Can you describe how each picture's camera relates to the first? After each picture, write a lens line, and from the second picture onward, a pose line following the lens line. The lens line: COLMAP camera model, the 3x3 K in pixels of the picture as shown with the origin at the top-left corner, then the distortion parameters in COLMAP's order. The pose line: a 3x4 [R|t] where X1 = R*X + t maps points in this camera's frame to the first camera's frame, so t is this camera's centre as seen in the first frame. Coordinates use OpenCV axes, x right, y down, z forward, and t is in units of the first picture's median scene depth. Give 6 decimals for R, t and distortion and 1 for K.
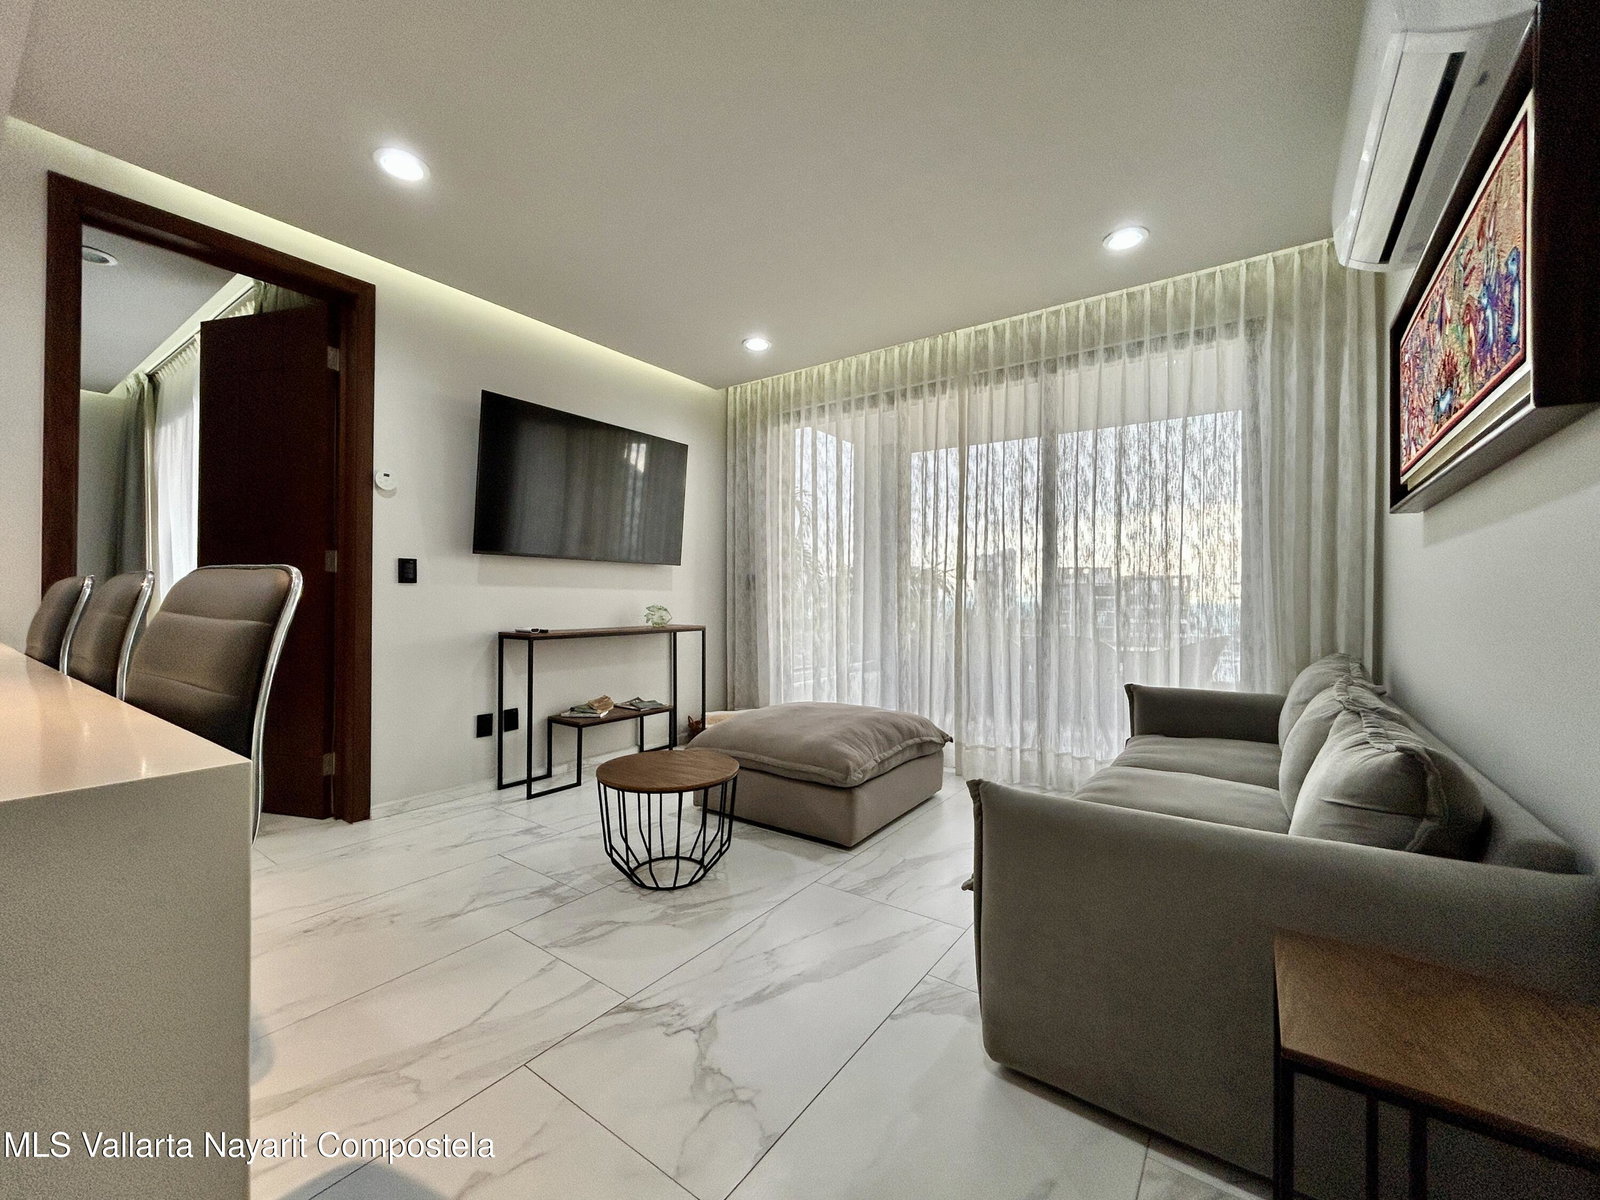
lens RADIAL K [[647.5, 0, 795.9], [0, 647.5, 596.2], [0, 0, 1]] dist [0.000463, 0.000384]
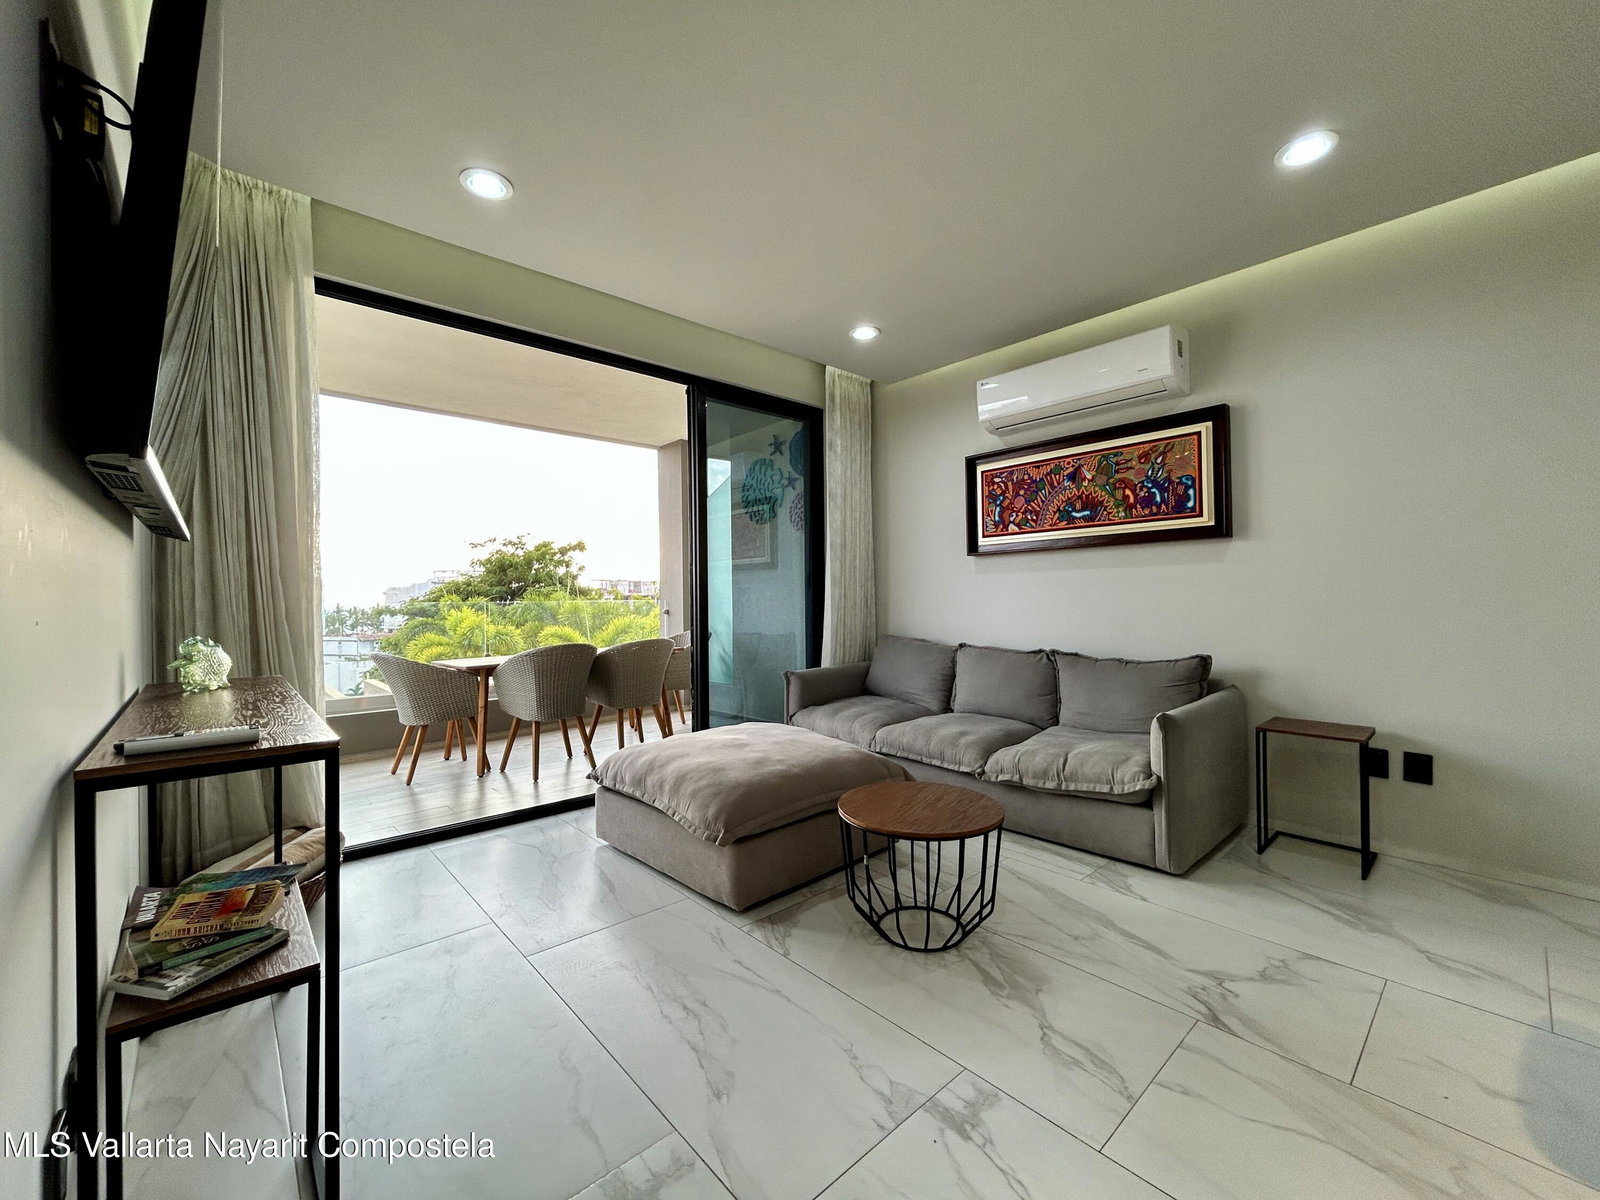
lens RADIAL K [[647.5, 0, 795.9], [0, 647.5, 596.2], [0, 0, 1]] dist [0.000463, 0.000384]
pose [[0.208639, -0.004804, 0.977981, -1.063424], [0.009032, 0.999955, 0.002985, -0.016579], [-0.977951, 0.008211, 0.208673, 1.105143]]
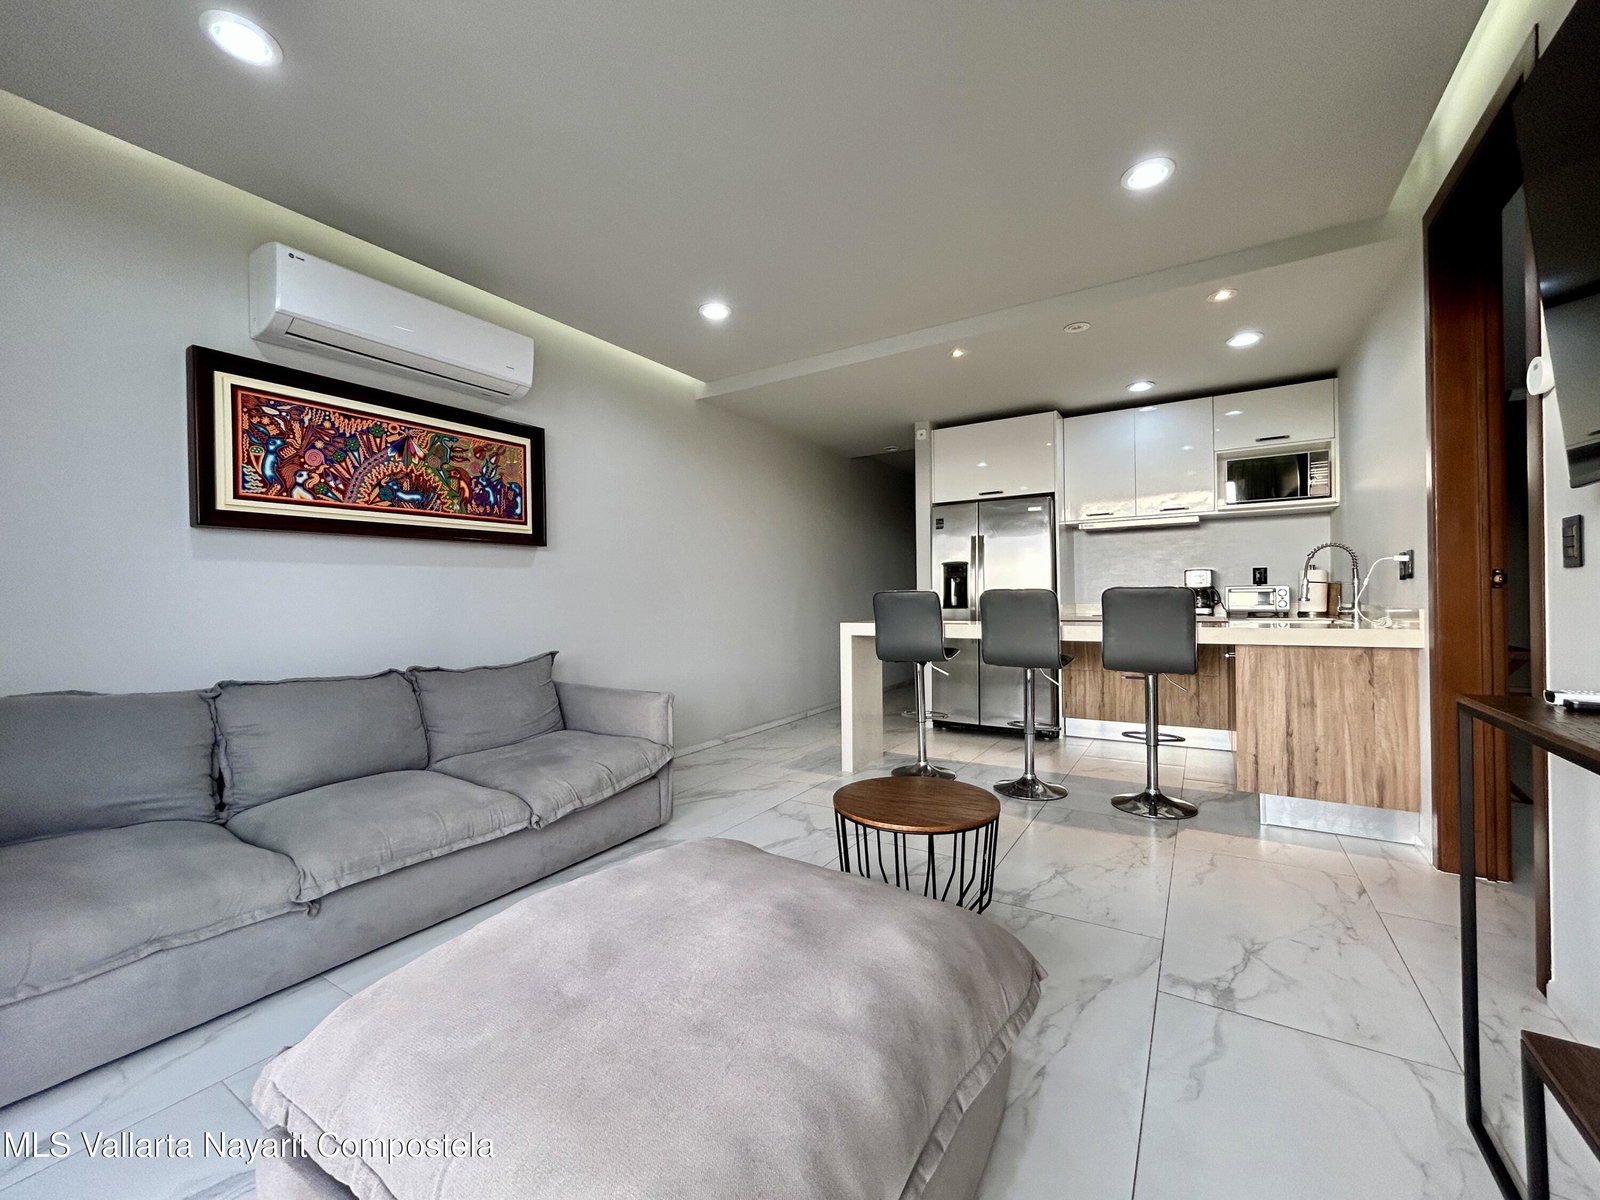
lens RADIAL K [[647.5, 0, 795.9], [0, 647.5, 596.2], [0, 0, 1]] dist [0.000463, 0.000384]
pose [[-0.997950, 0.005162, -0.063786, 0.014865], [0.005450, 0.999976, -0.004338, 0.000410], [0.063762, -0.004677, -0.997954, 2.131276]]
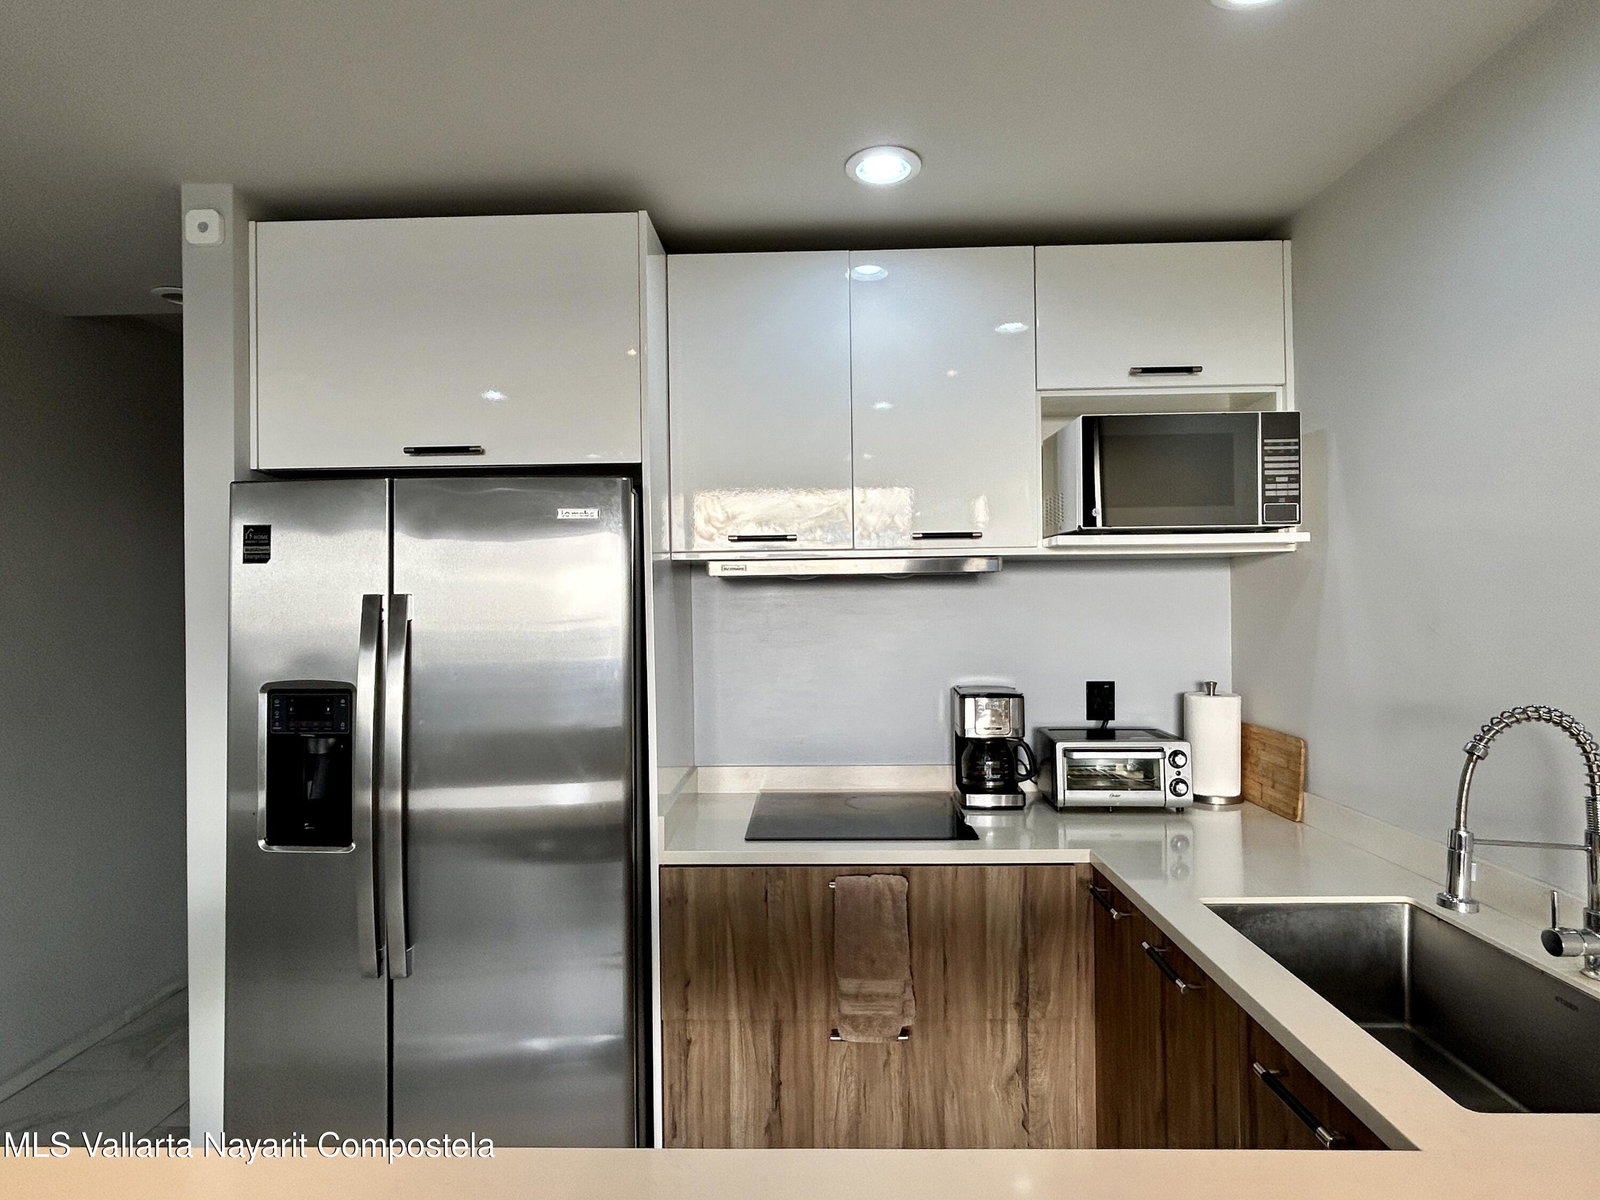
lens RADIAL K [[862.0, 0, 800.0], [0, 862.0, 600.0], [0, 0, 1]] dist [-0.000306, -0.000577]
pose [[-0.825149, 0.000338, -0.564915, -0.641302], [0.006751, 0.999934, -0.009262, -0.207257], [0.564874, -0.011457, -0.825097, 0.814481]]
